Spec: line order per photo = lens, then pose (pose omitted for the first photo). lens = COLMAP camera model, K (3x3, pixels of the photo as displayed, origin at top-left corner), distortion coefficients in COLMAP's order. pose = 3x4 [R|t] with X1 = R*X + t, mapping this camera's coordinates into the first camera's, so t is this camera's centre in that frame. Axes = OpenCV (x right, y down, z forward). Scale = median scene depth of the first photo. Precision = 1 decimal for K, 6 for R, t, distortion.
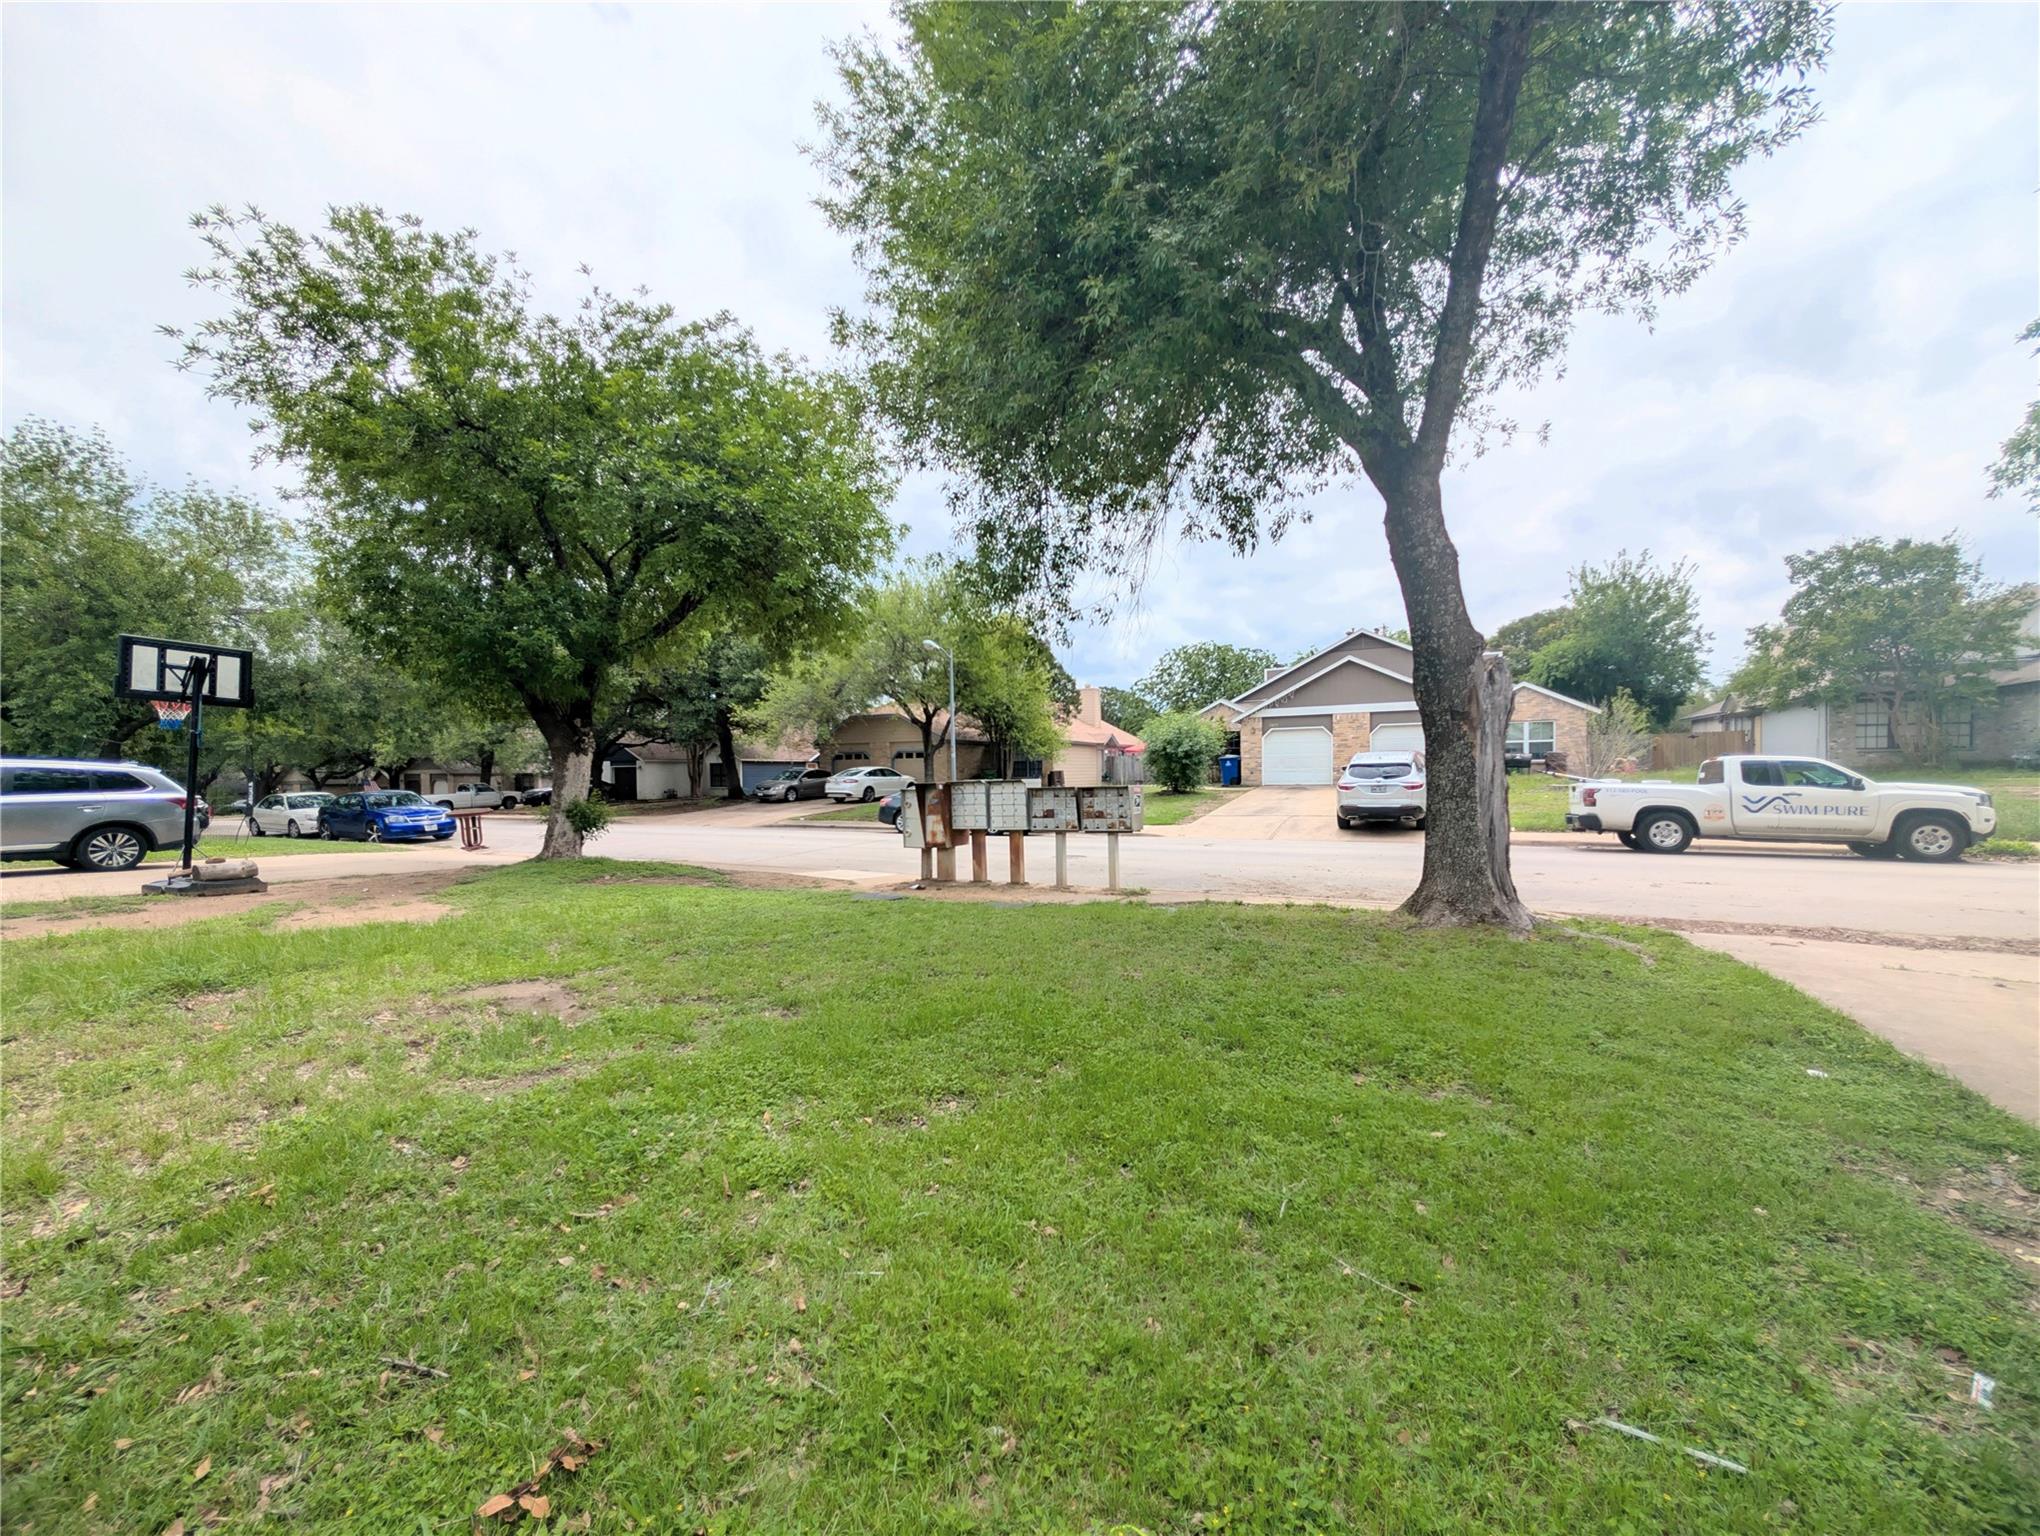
lens RADIAL K [[773.4, 0, 1018.8], [0, 773.4, 775.0], [0, 0, 1]] dist [-0.000948, -0.000088]
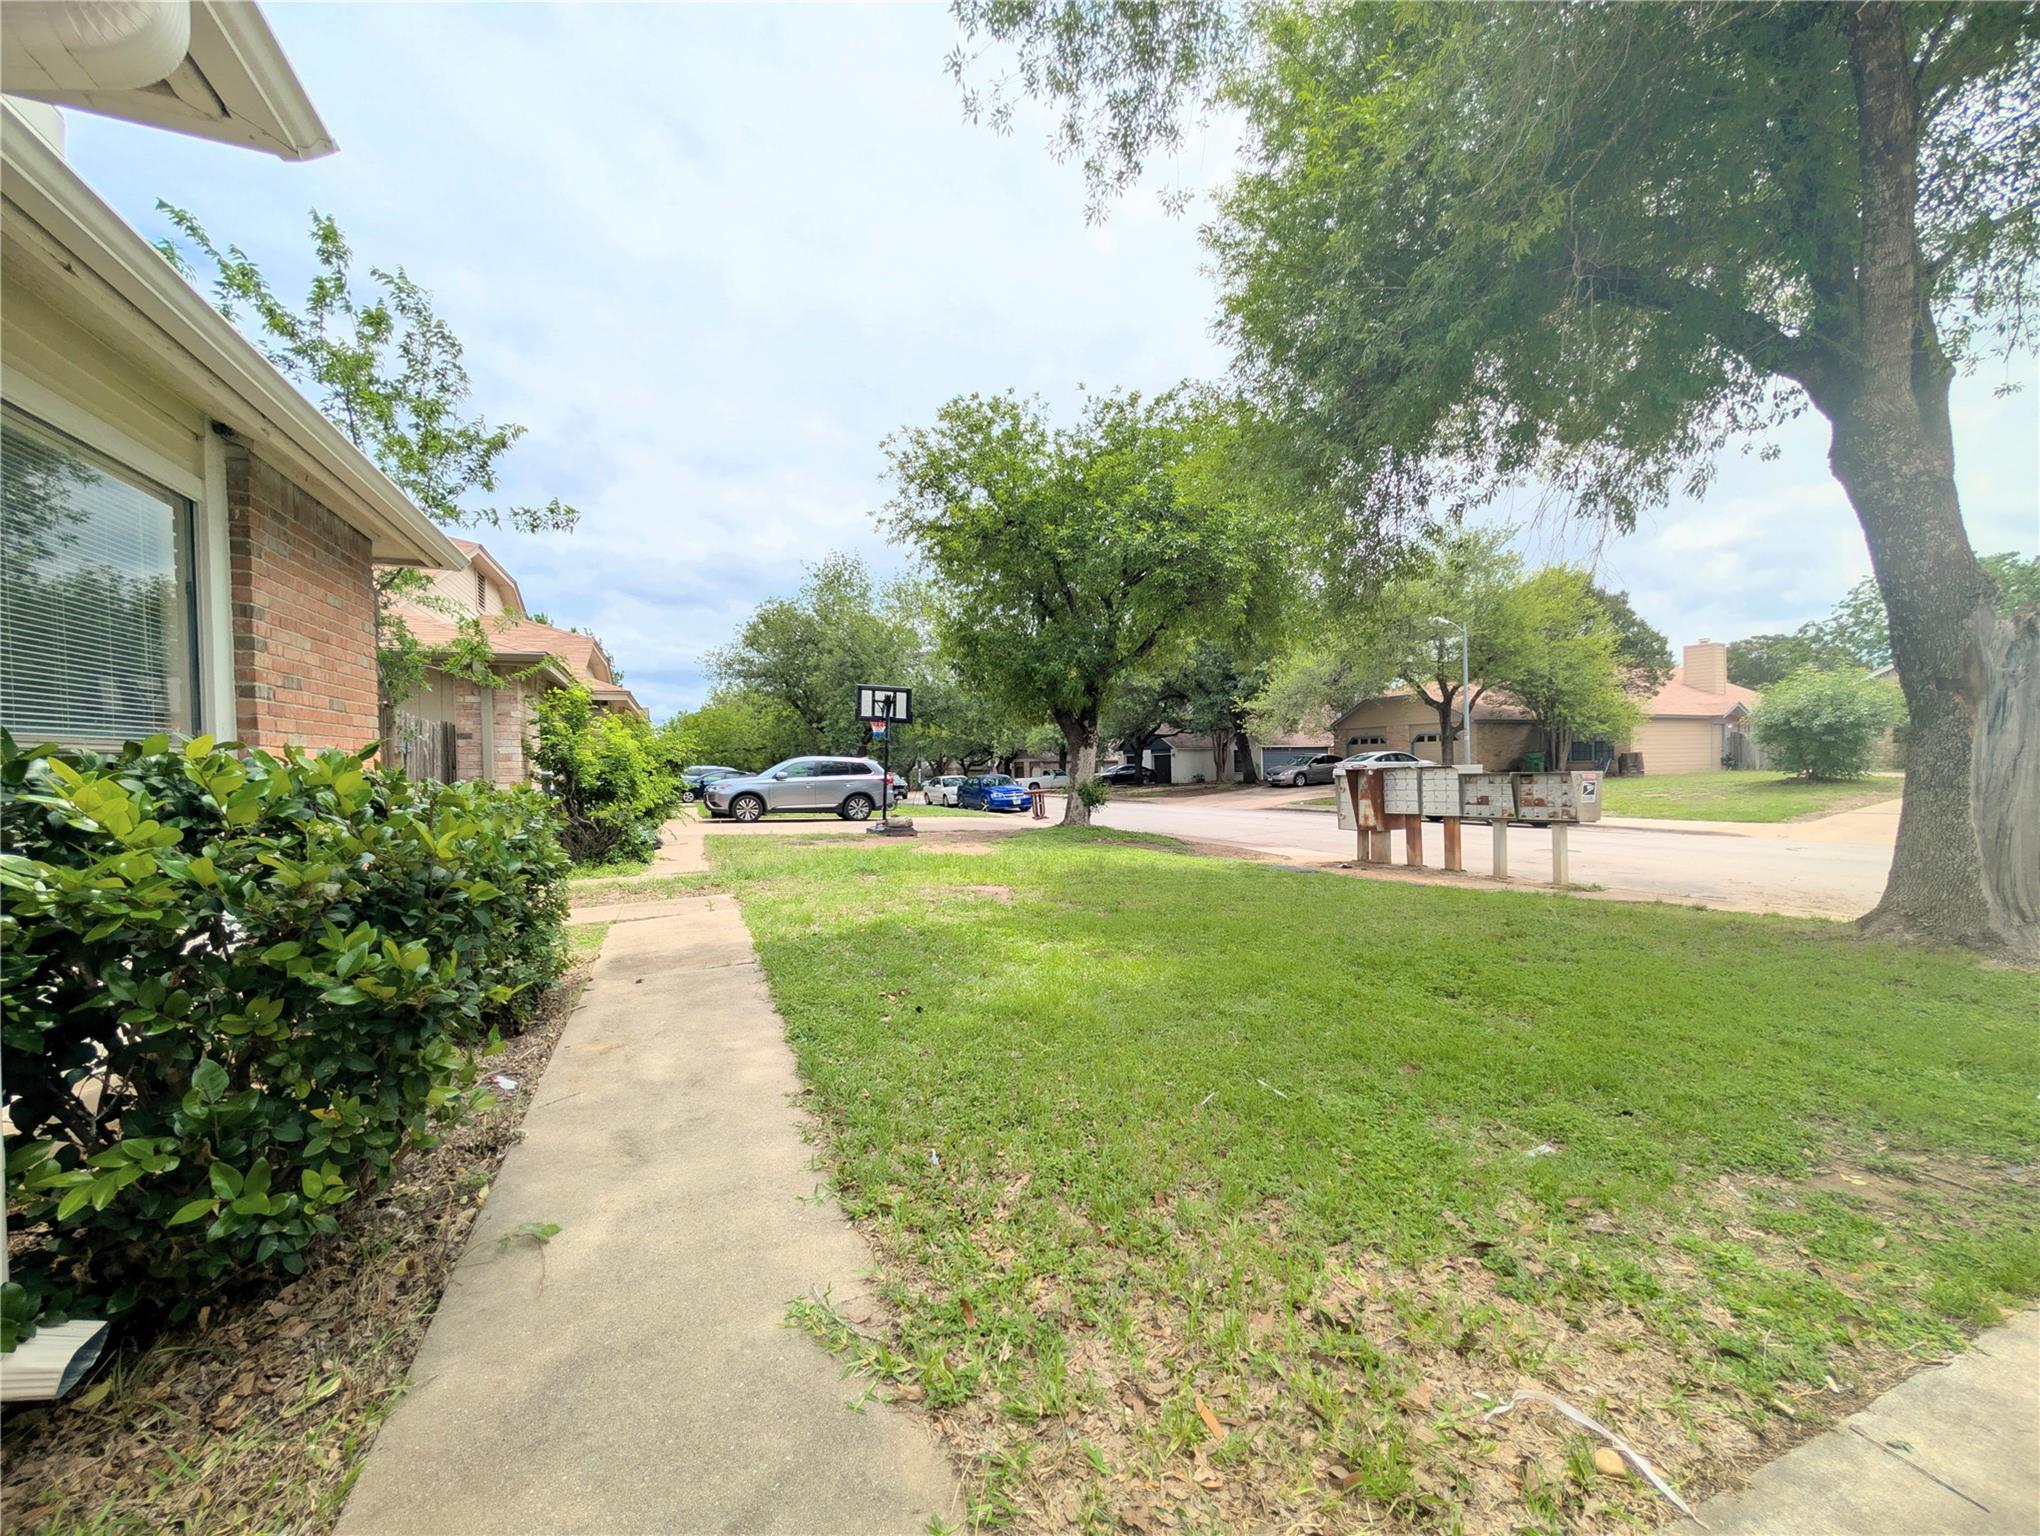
lens RADIAL K [[773.4, 0, 1019.7], [0, 773.4, 769.4], [0, 0, 1]] dist [-0.000948, -0.000088]
pose [[0.781175, -0.001164, -0.624311, 0.173856], [0.008661, 0.999922, 0.008973, -0.002714], [0.624252, -0.012417, 0.781124, -0.112762]]
